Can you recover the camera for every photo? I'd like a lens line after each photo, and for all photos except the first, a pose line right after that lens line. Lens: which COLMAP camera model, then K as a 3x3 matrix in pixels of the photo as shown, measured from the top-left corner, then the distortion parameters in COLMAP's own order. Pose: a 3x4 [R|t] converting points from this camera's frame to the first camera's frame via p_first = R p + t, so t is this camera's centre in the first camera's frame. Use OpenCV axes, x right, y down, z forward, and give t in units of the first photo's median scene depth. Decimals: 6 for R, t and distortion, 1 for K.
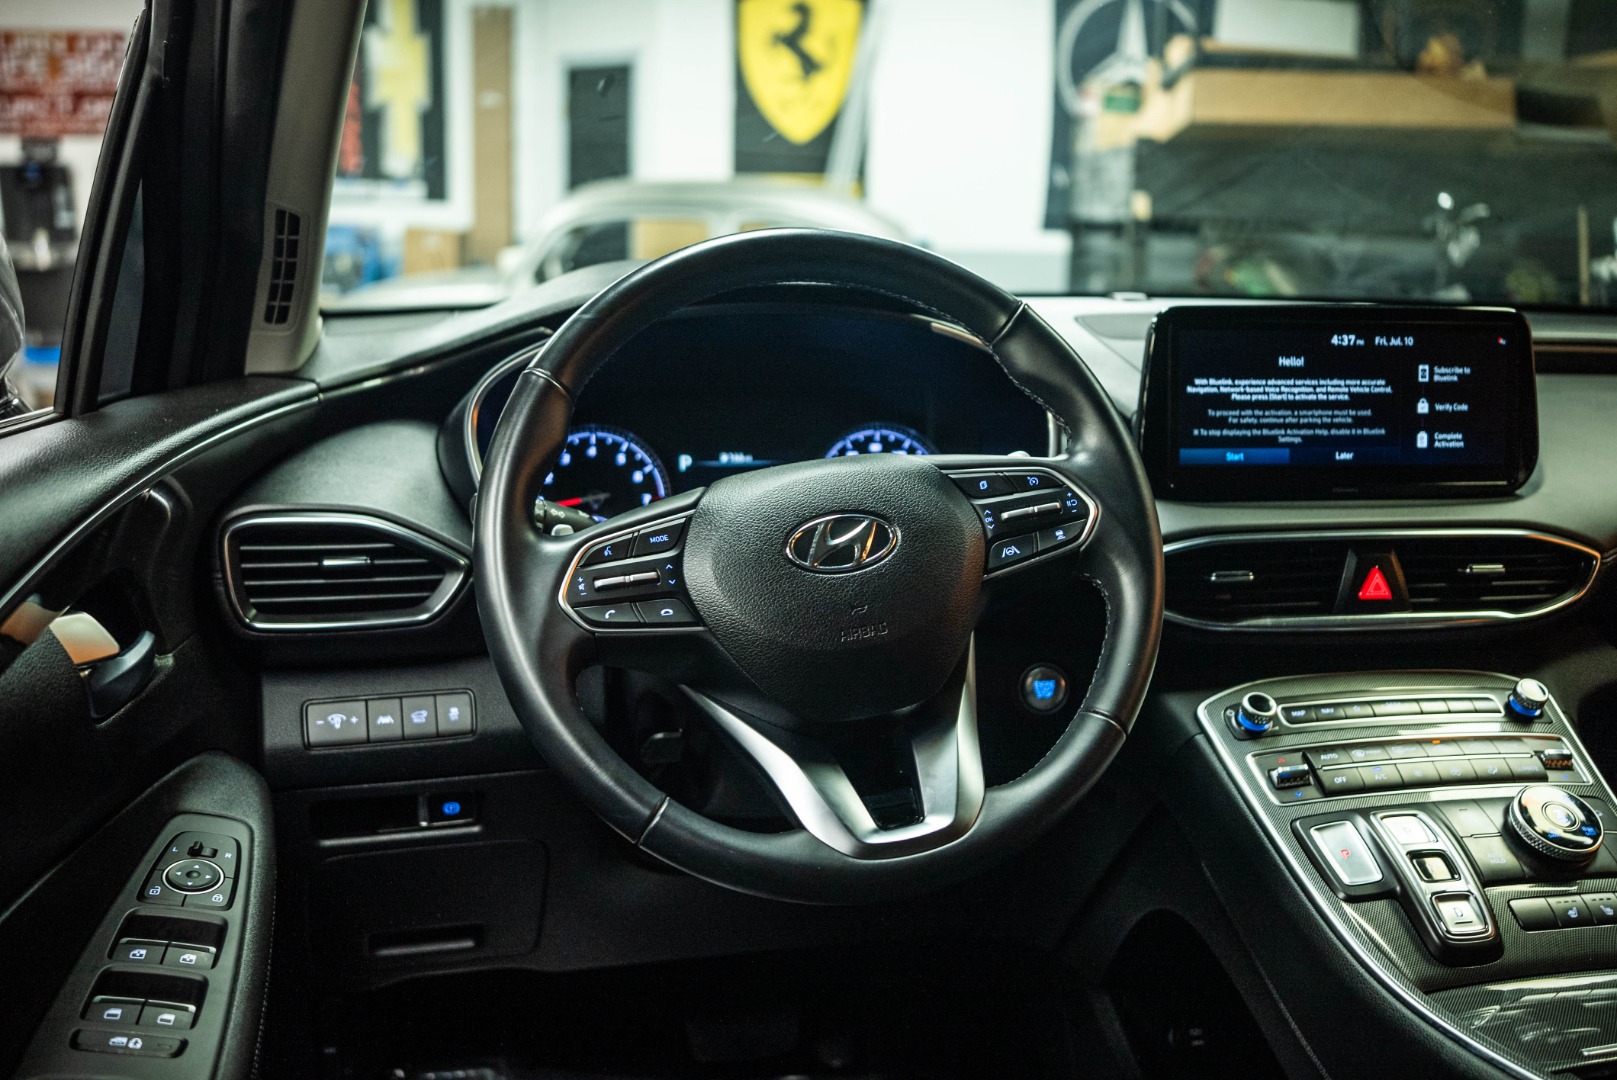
lens RADIAL K [[1570.2, 0, 809.9], [0, 1570.2, 515.7], [0, 0, 1]] dist [-0.050085, 0.022620]
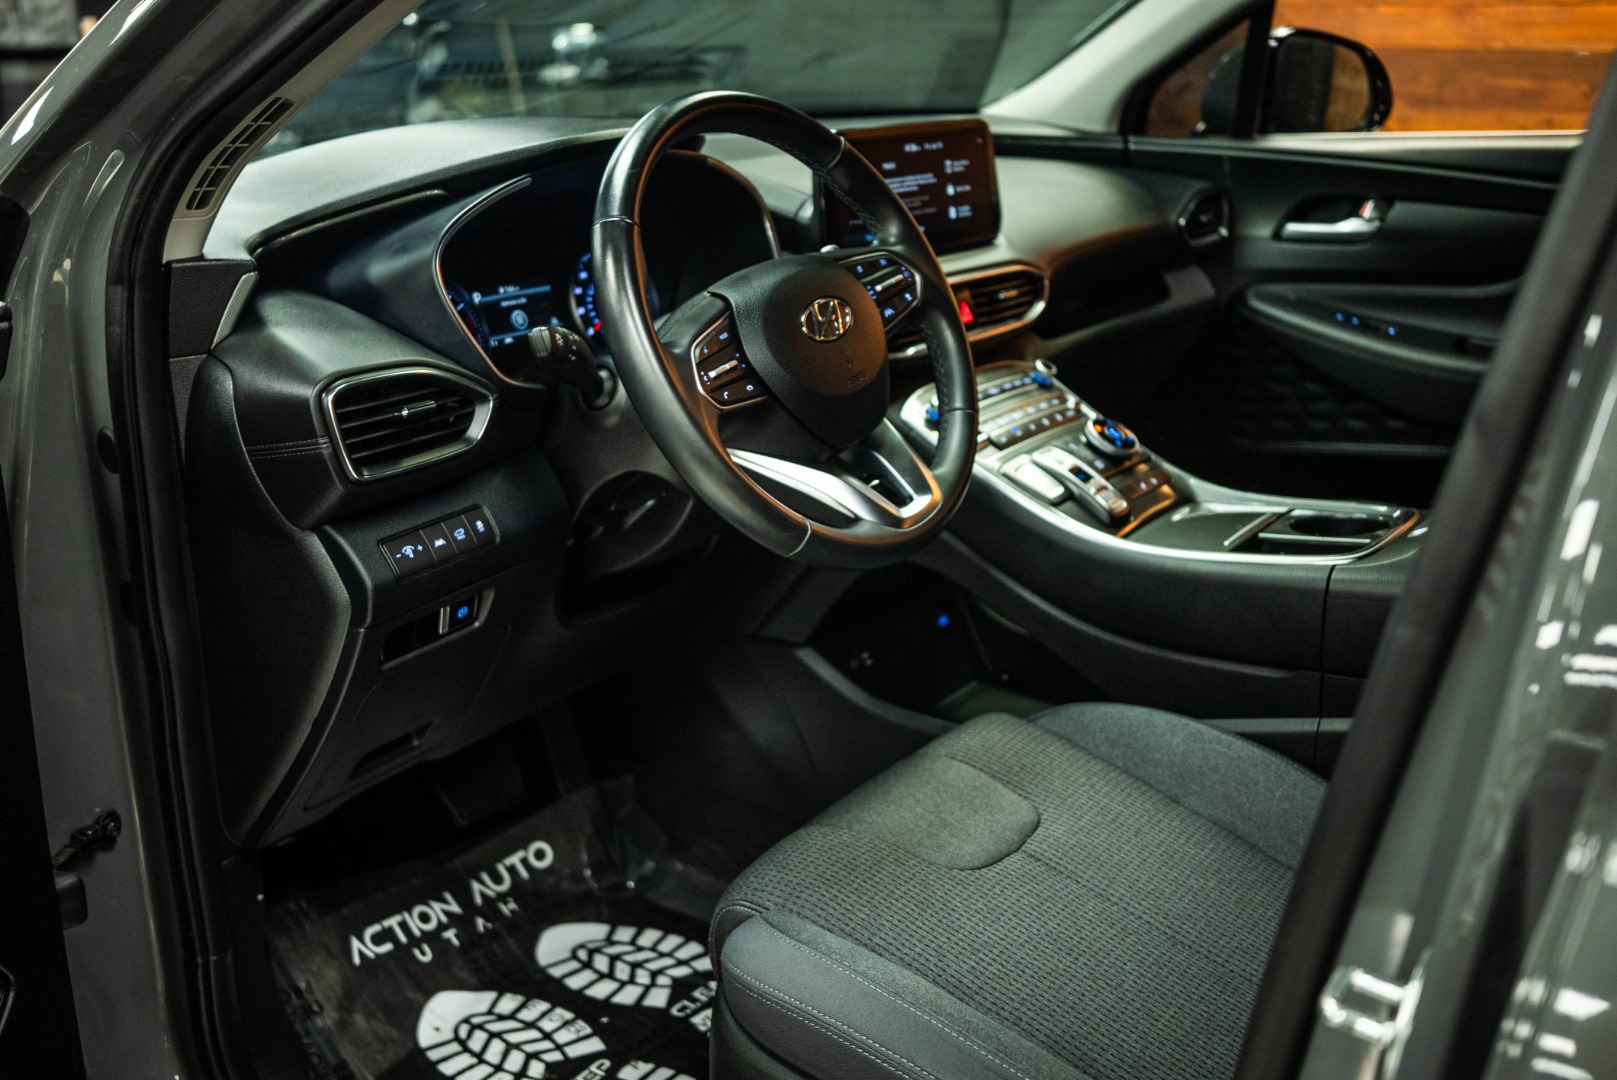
lens RADIAL K [[1570.2, 0, 809.9], [0, 1570.2, 515.7], [0, 0, 1]] dist [-0.050085, 0.022620]
pose [[0.758197, -0.219812, 0.613856, -0.676994], [0.148820, 0.974950, 0.165301, -0.034587], [-0.634815, -0.033976, 0.771917, -0.058862]]
